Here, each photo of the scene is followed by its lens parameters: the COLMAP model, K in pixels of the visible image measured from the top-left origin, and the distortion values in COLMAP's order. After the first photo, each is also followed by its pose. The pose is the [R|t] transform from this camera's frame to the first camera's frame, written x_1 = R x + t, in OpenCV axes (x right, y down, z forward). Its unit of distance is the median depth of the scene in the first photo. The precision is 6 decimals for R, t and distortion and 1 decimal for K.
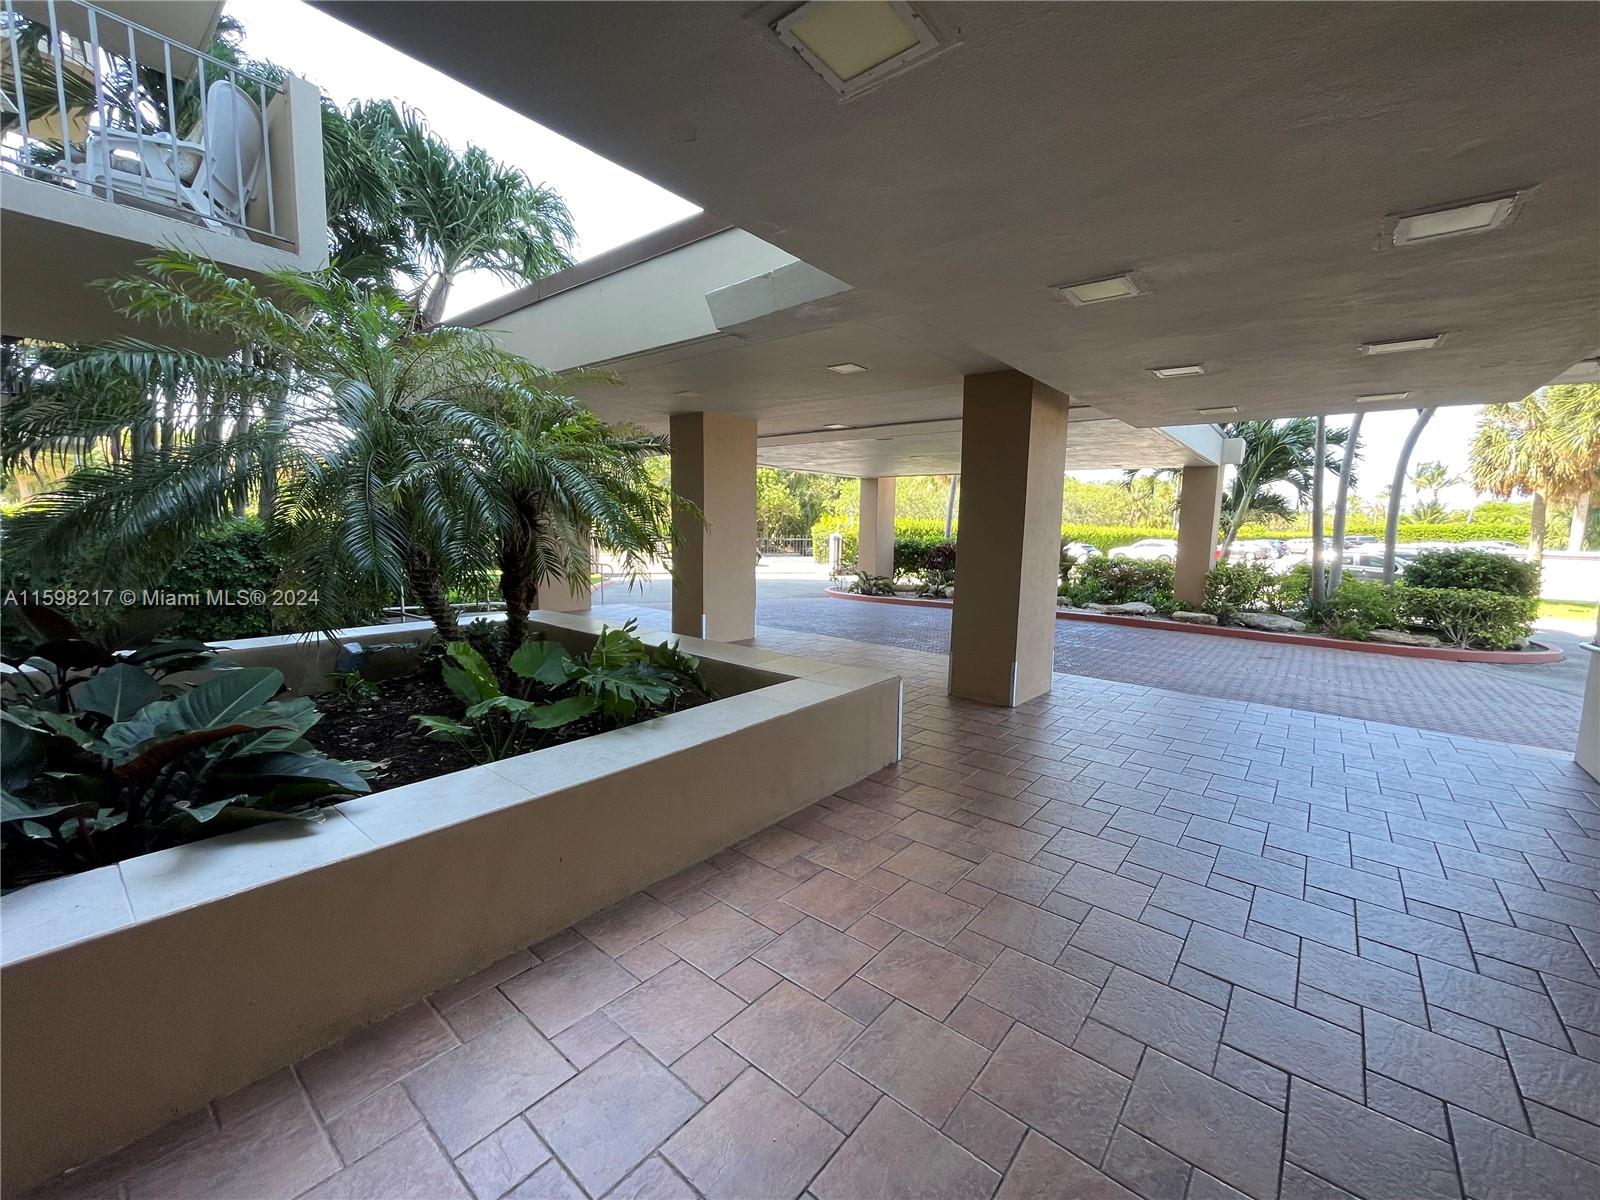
lens RADIAL K [[643.2, 0, 800.0], [0, 643.2, 600.0], [0, 0, 1]] dist [0.001233, -0.000204]
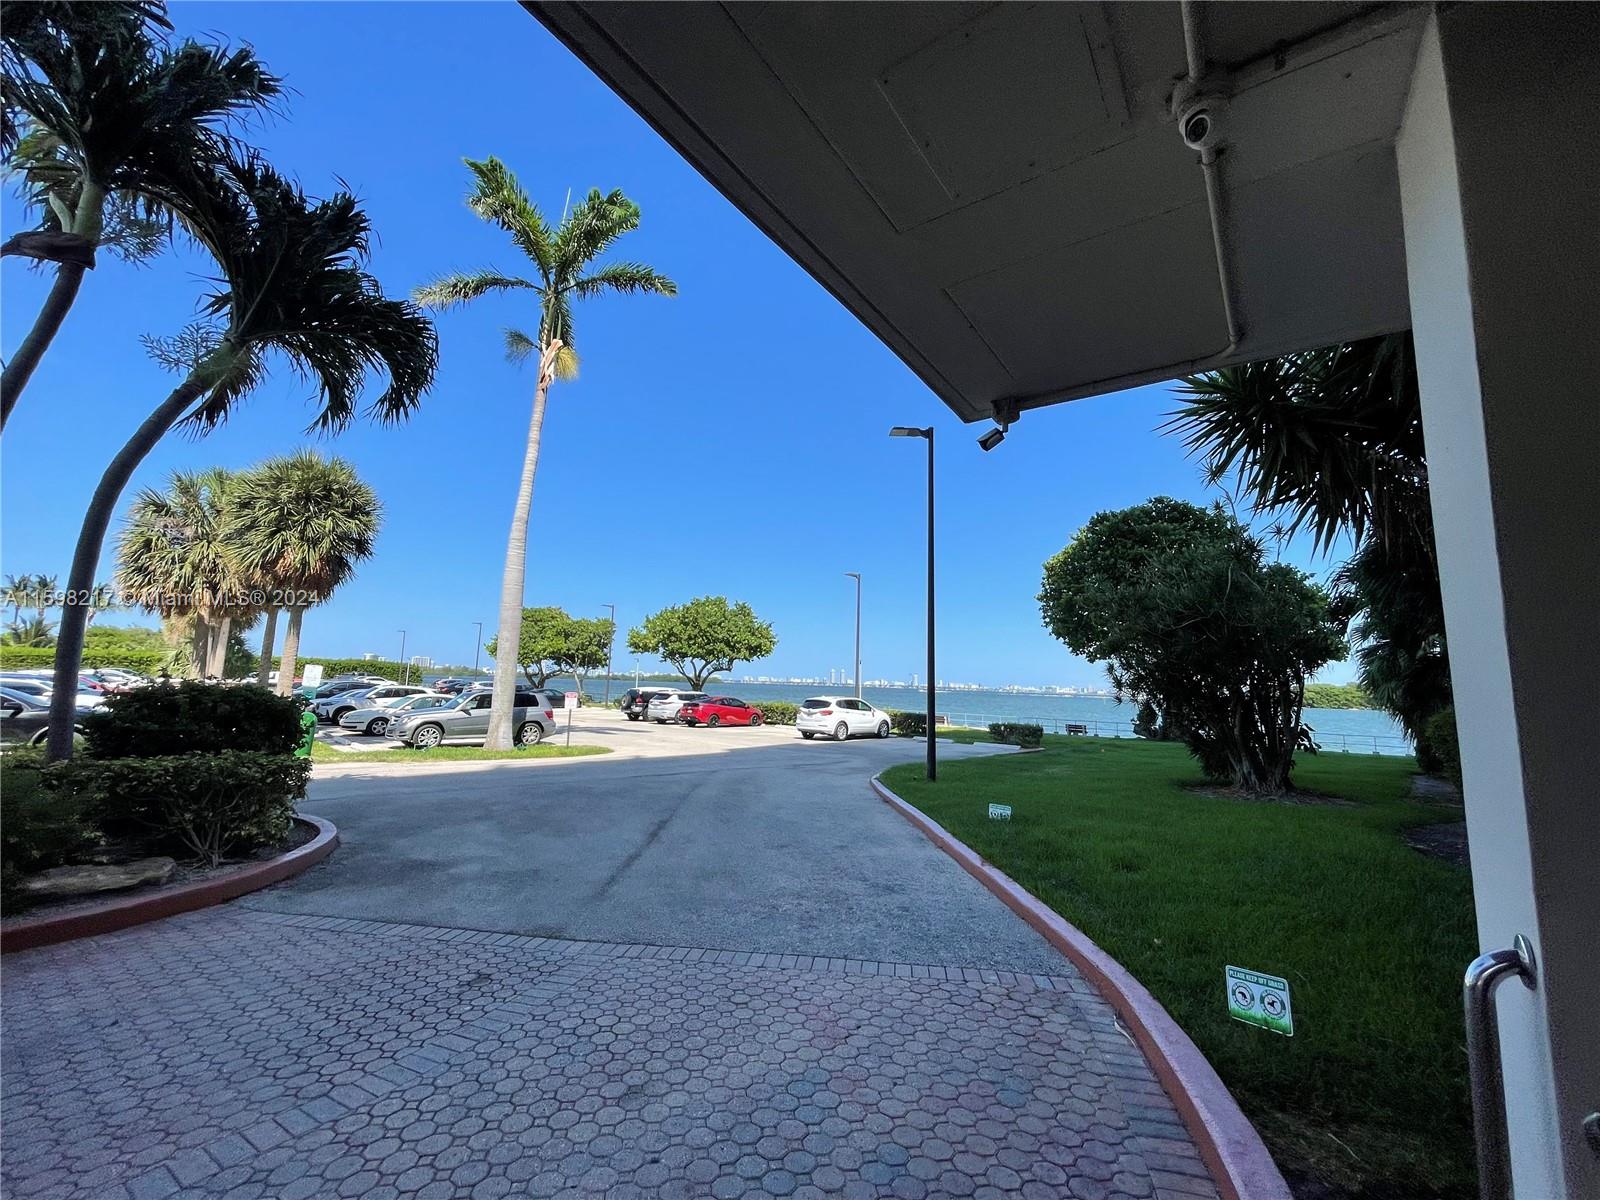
lens RADIAL K [[643.2, 0, 800.0], [0, 643.2, 600.0], [0, 0, 1]] dist [0.001233, -0.000204]
pose [[-0.078860, 0.108554, 0.990958, 0.223506], [0.087392, 0.990979, -0.101602, -0.024585], [-0.993048, 0.078589, -0.087635, 0.281099]]
